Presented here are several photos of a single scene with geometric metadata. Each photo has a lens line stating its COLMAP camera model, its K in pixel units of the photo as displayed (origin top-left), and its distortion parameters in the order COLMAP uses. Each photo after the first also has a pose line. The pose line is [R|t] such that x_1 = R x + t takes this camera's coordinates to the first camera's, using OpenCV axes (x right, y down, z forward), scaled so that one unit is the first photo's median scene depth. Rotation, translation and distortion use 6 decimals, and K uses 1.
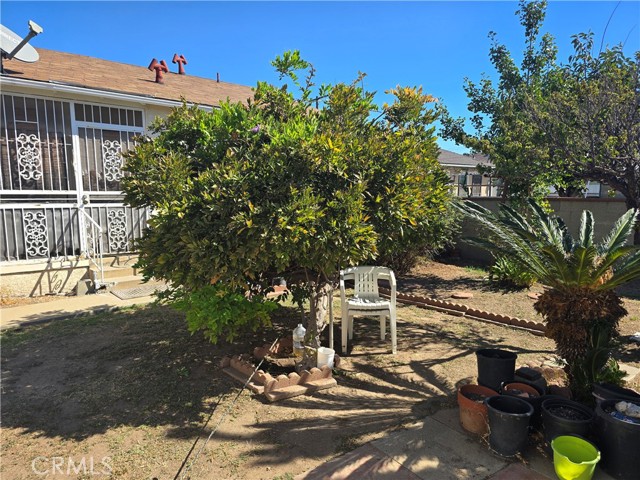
lens RADIAL K [[426.2, 0, 328.3], [0, 426.2, 241.6], [0, 0, 1]] dist [0.073262, -0.080921]
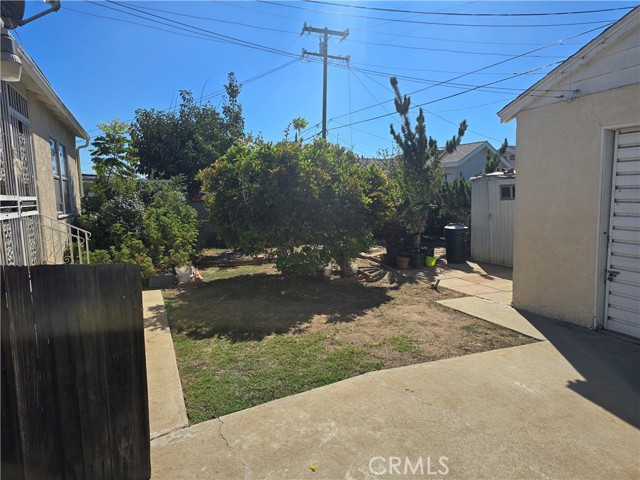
lens RADIAL K [[426.2, 0, 328.3], [0, 426.2, 241.6], [0, 0, 1]] dist [0.073262, -0.080921]
pose [[0.294862, -0.109382, 0.949259, -1.190419], [0.119571, 0.989842, 0.076916, -0.029881], [-0.948029, 0.090824, 0.304946, 0.247220]]
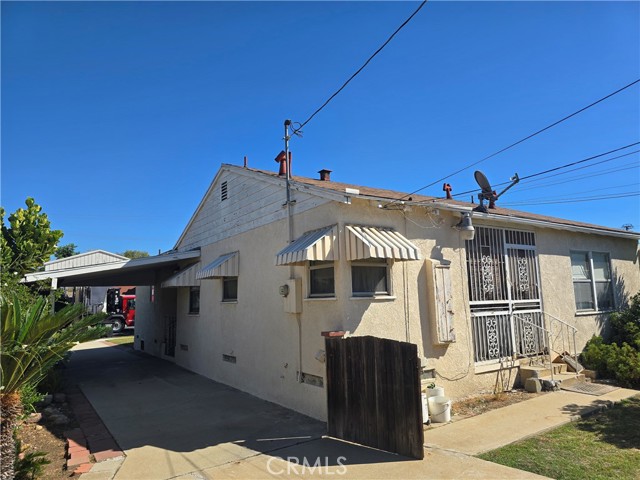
lens RADIAL K [[426.2, 0, 328.3], [0, 426.2, 241.6], [0, 0, 1]] dist [0.073262, -0.080921]
pose [[0.994133, -0.044719, -0.098491, -0.975875], [0.020125, 0.971109, -0.237784, -0.000928], [0.106279, 0.234407, 0.966312, -0.250402]]
